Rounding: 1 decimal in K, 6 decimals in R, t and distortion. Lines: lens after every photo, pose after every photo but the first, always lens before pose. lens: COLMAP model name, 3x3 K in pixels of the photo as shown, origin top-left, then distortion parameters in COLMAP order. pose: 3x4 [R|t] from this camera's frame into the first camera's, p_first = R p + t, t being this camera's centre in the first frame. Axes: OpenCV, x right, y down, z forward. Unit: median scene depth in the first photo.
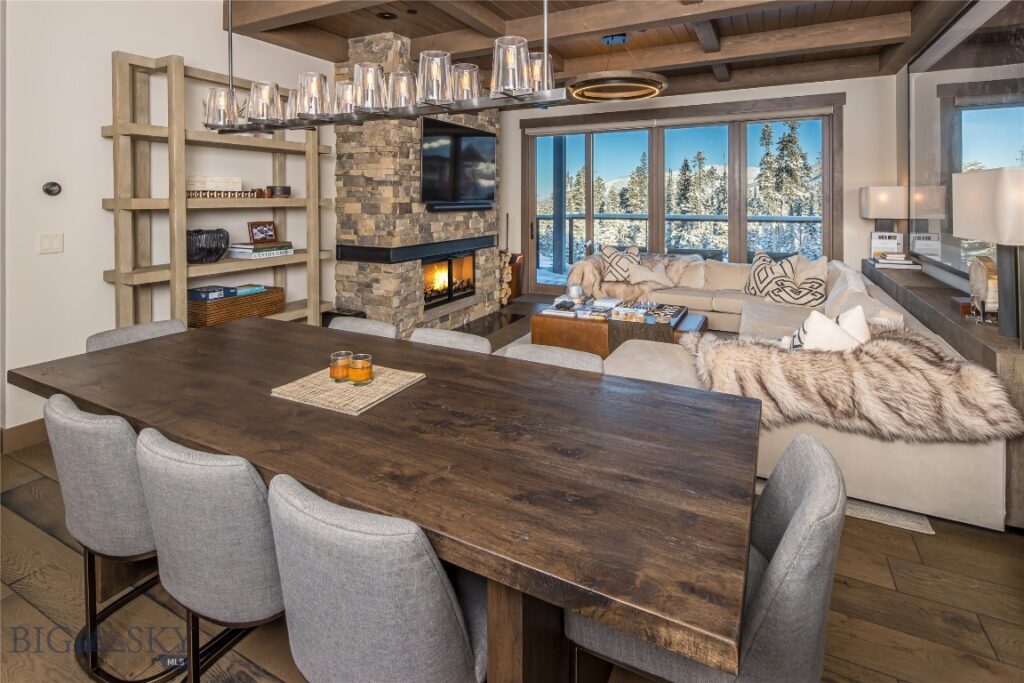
lens RADIAL K [[497.7, 0, 492.1], [0, 497.7, 200.5], [0, 0, 1]] dist [0.000597, -0.000134]
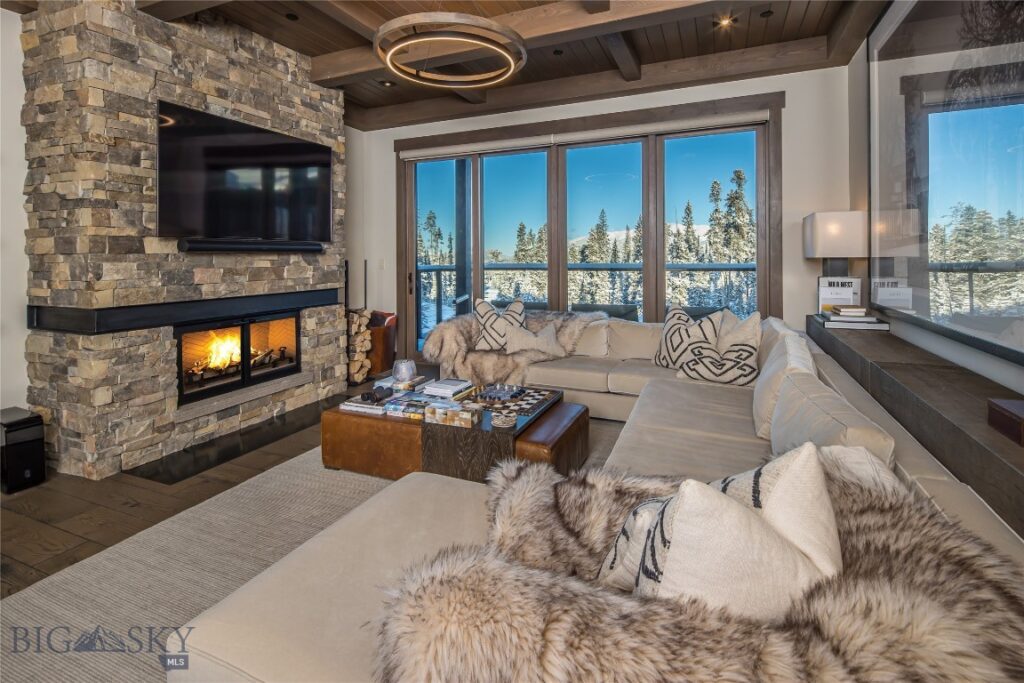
lens RADIAL K [[494.5, 0, 511.3], [0, 494.5, 257.3], [0, 0, 1]] dist [0.001530, 0.000308]
pose [[0.994239, -0.002851, 0.107149, 0.232233], [0.002986, 0.999995, -0.001101, 0.032083], [-0.107145, 0.001415, 0.994242, 0.320616]]
